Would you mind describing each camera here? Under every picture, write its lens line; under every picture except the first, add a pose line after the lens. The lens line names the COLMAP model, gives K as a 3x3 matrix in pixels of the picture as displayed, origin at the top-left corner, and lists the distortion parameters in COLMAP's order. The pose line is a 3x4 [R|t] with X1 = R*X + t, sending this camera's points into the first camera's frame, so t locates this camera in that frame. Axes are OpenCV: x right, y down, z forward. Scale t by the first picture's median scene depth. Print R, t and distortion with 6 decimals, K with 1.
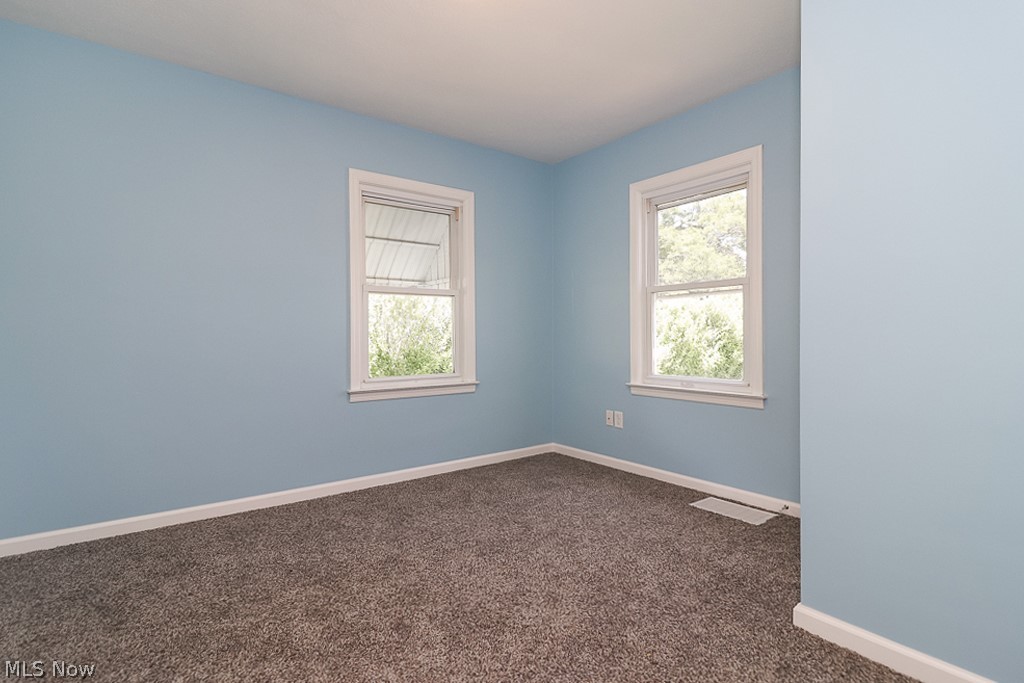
lens RADIAL K [[505.0, 0, 510.1], [0, 505.0, 329.9], [0, 0, 1]] dist [0.000131, -0.002414]
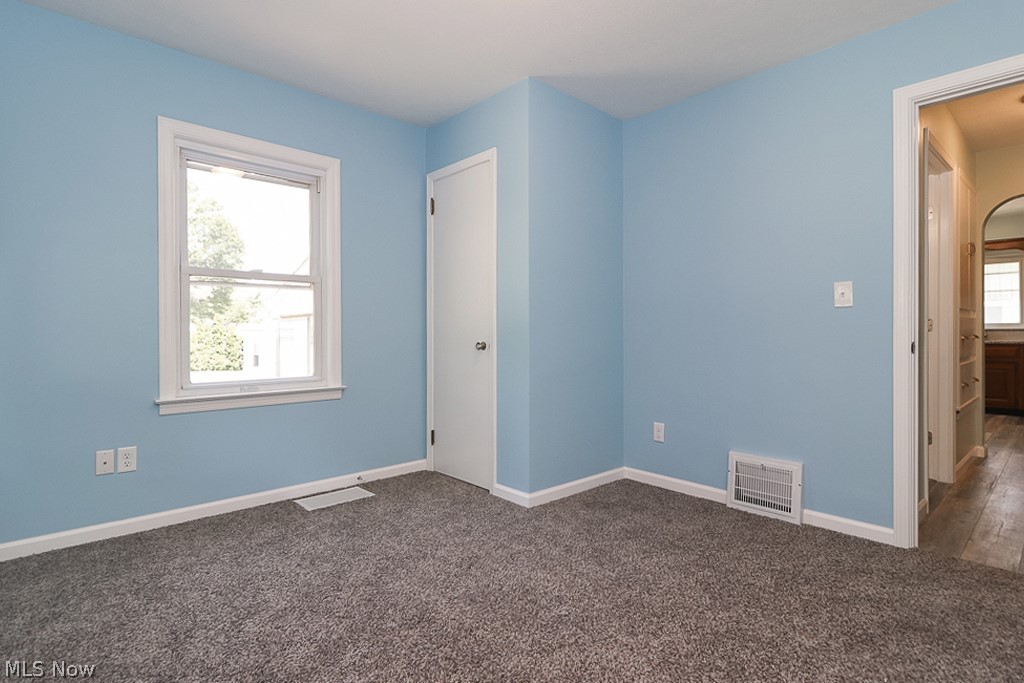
lens RADIAL K [[505.0, 0, 510.1], [0, 505.0, 329.9], [0, 0, 1]] dist [0.000131, -0.002414]
pose [[-0.093443, 0.012348, 0.995548, -0.600708], [-0.005497, 0.999901, -0.012918, 0.018233], [-0.995610, -0.006680, -0.093365, 0.692189]]
